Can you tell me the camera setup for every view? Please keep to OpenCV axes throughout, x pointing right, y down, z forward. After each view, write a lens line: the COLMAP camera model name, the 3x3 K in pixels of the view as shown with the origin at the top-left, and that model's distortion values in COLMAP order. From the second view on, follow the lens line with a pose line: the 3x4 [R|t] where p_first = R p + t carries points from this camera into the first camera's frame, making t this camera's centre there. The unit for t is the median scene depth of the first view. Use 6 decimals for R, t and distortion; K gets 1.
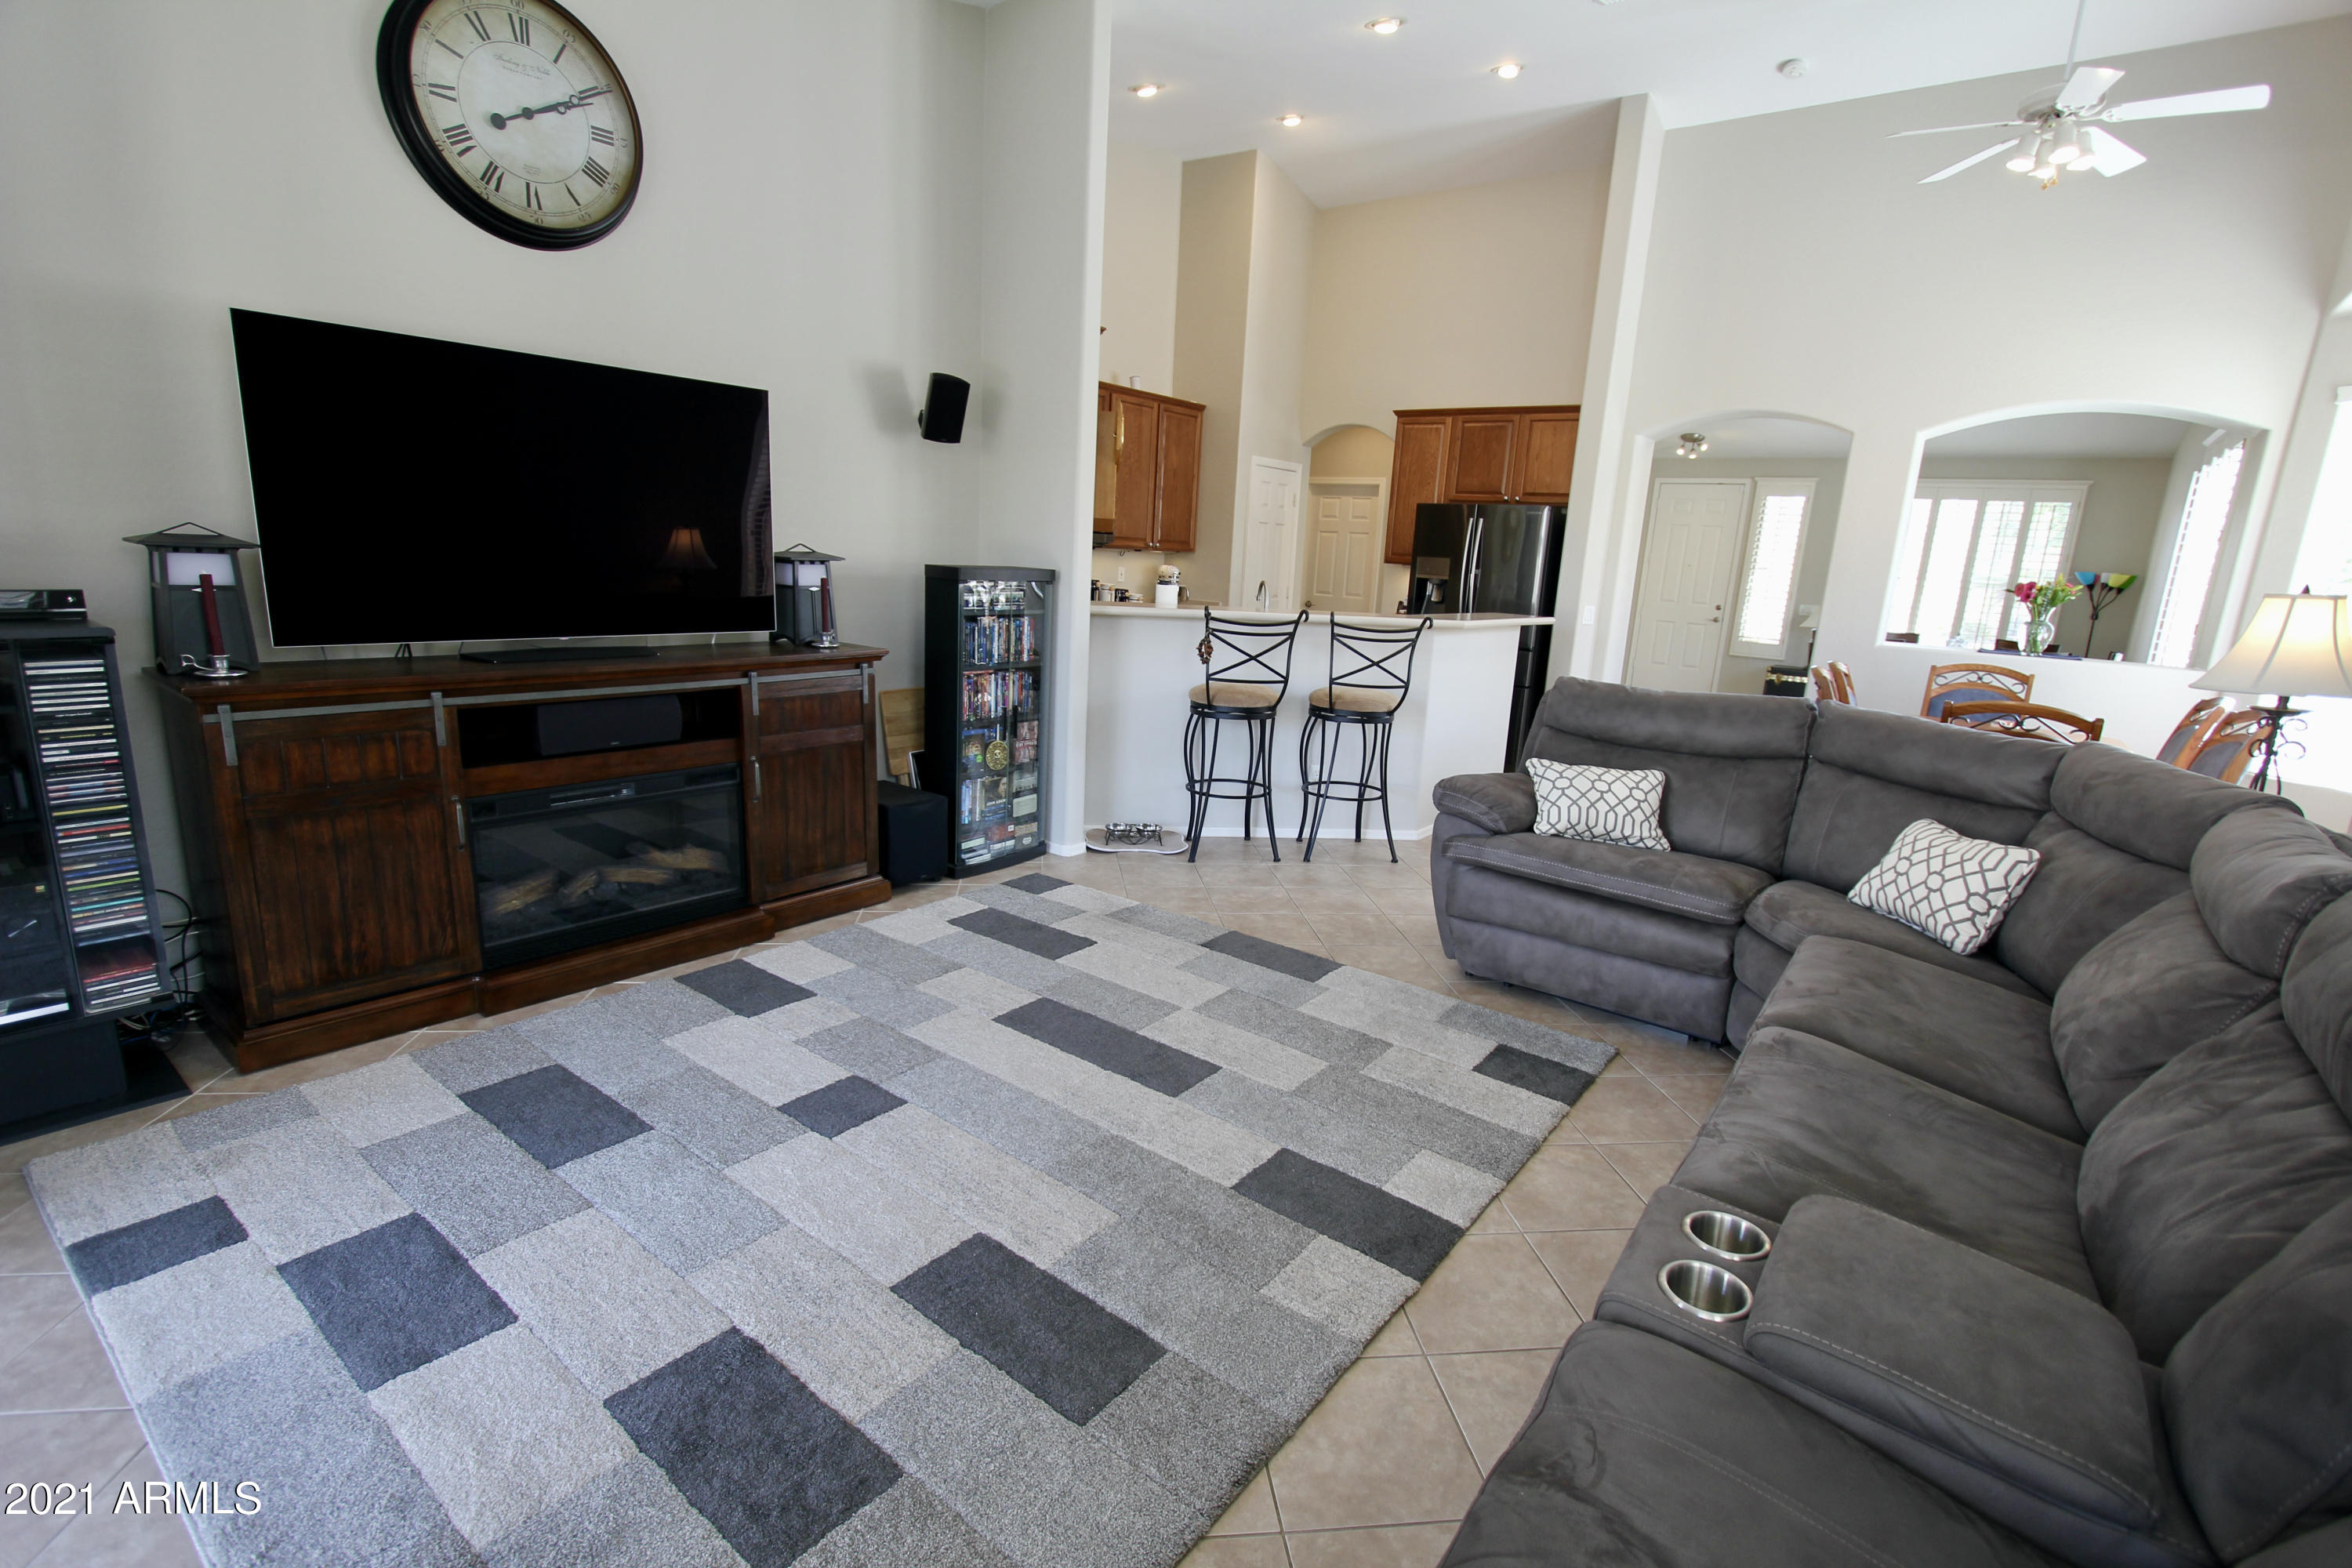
lens RADIAL K [[1077.6, 0, 1177.4], [0, 1077.6, 780.7], [0, 0, 1]] dist [-0.001718, -0.000002]
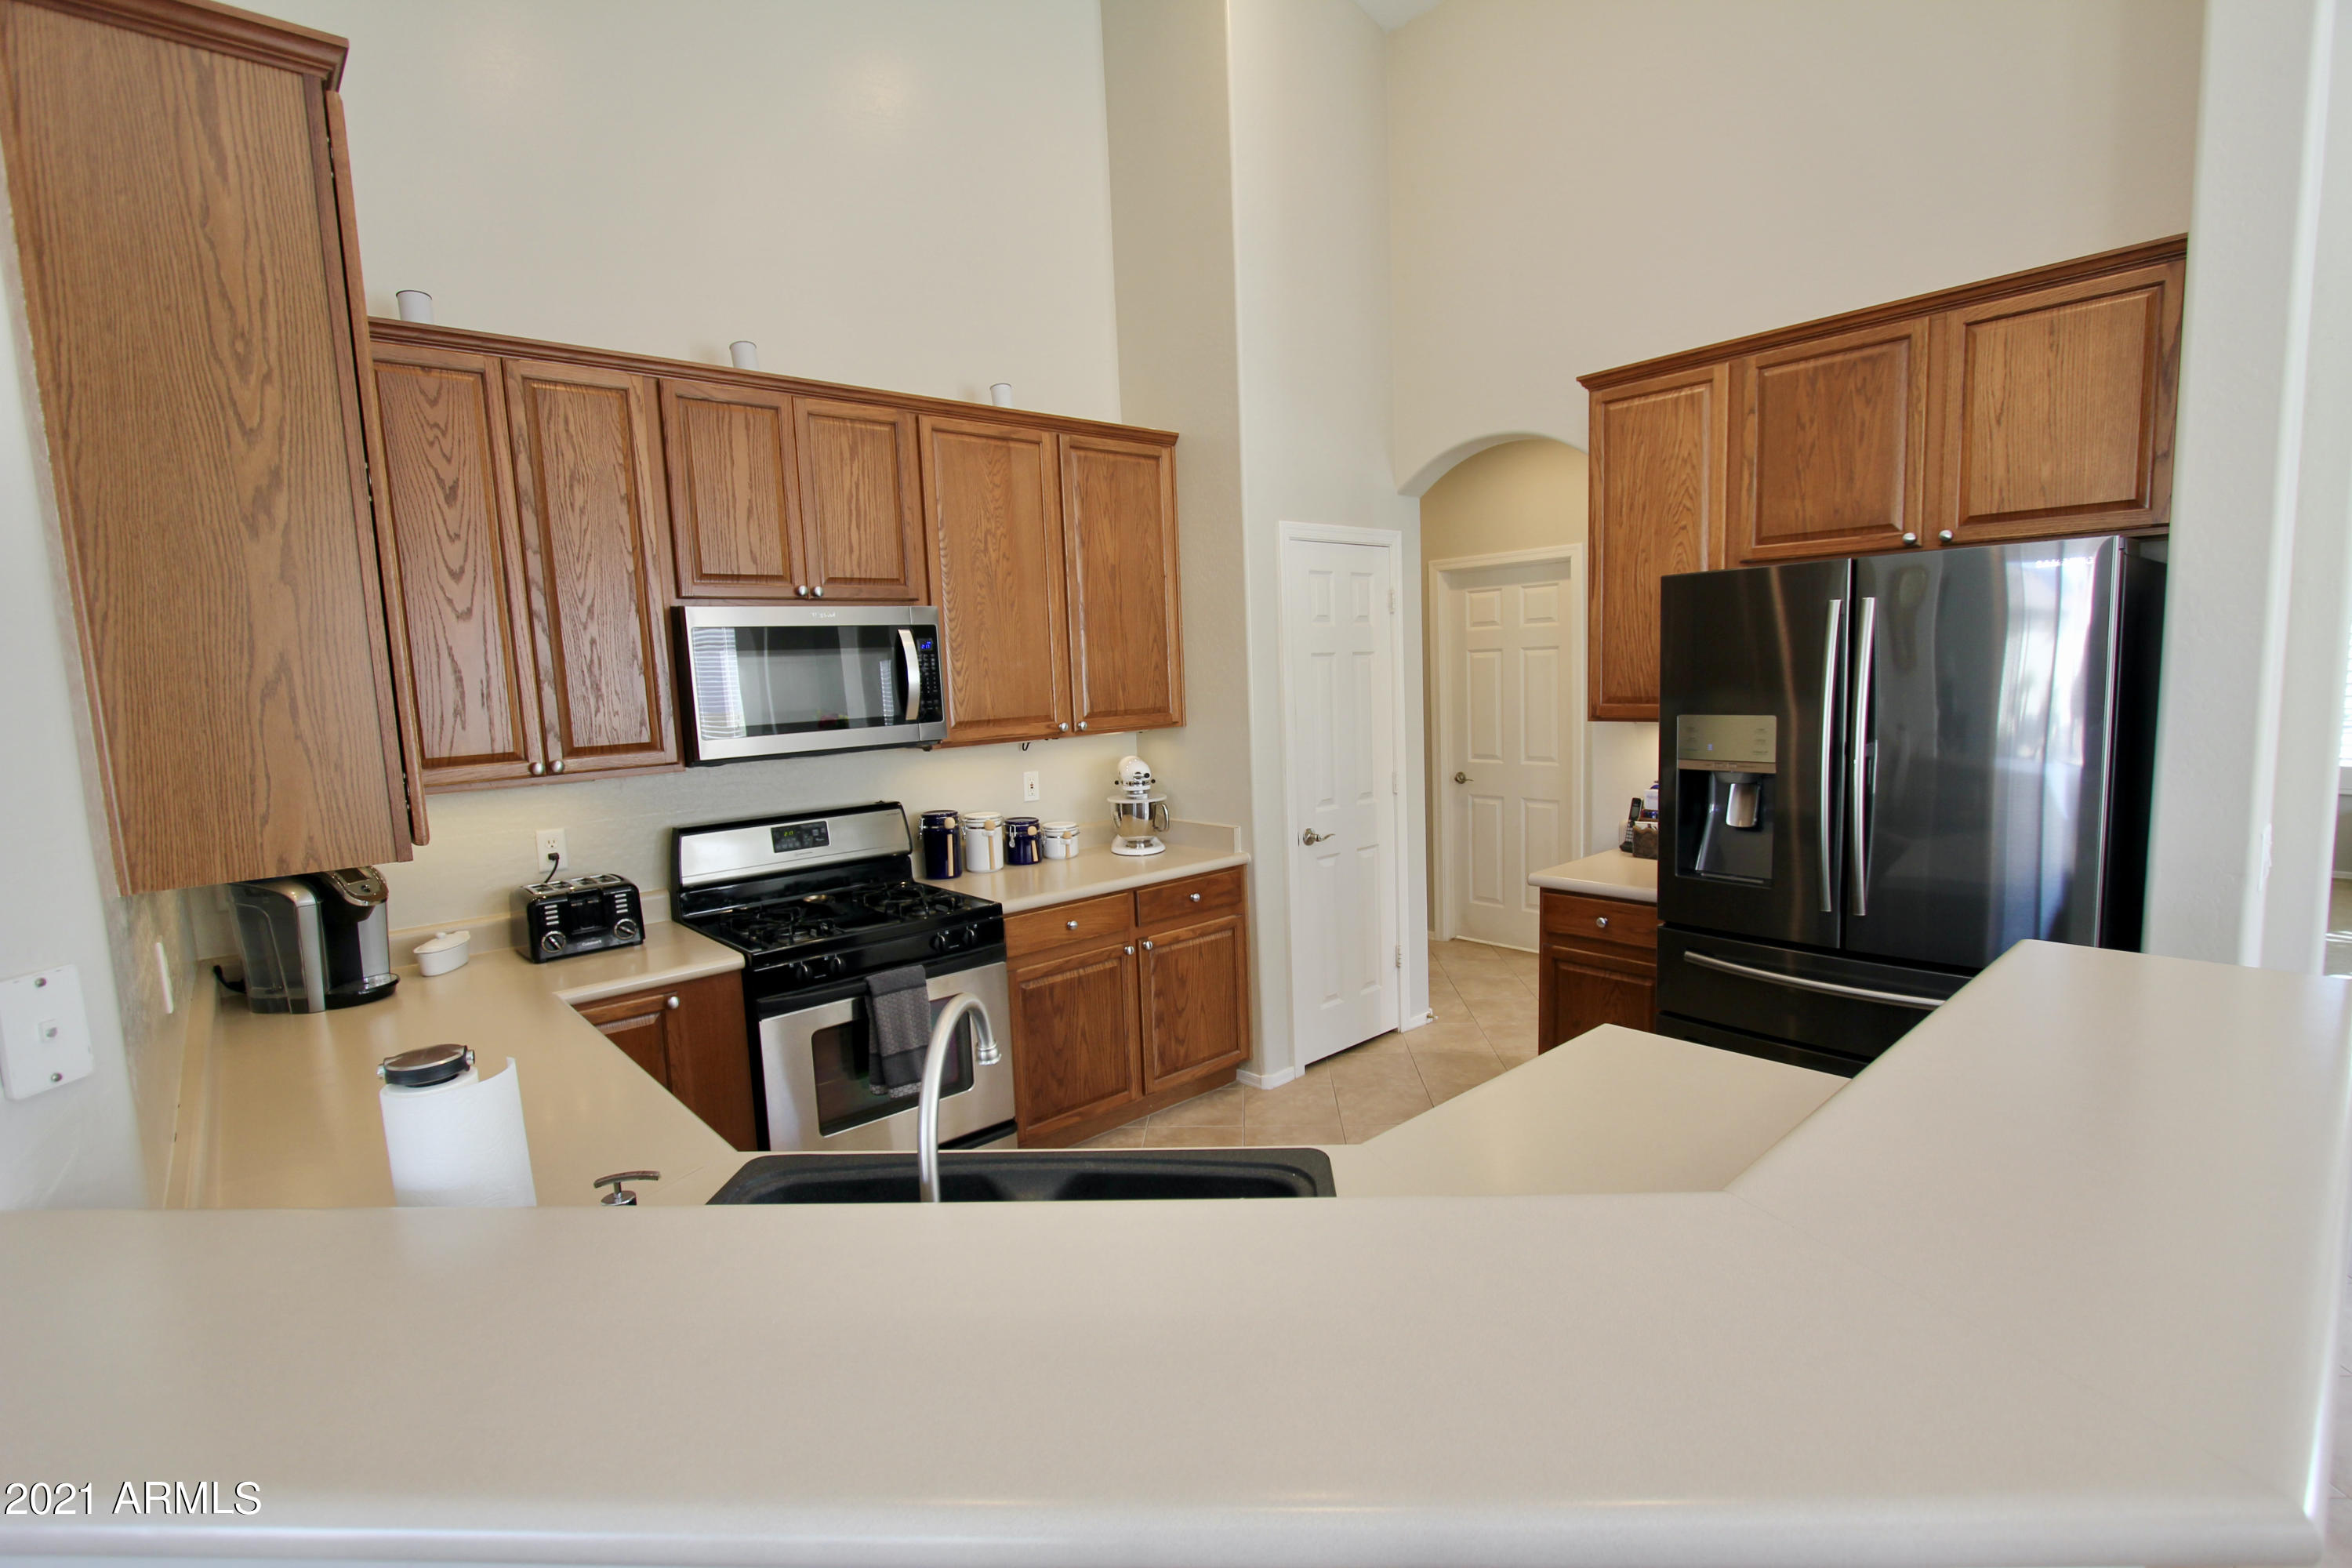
lens RADIAL K [[1077.6, 0, 1183.3], [0, 1077.6, 781.8], [0, 0, 1]] dist [-0.001718, -0.000002]
pose [[0.979025, -0.072399, -0.190444, 0.114414], [0.051643, 0.992390, -0.111784, -0.139849], [0.197088, 0.099605, 0.975313, 0.554171]]
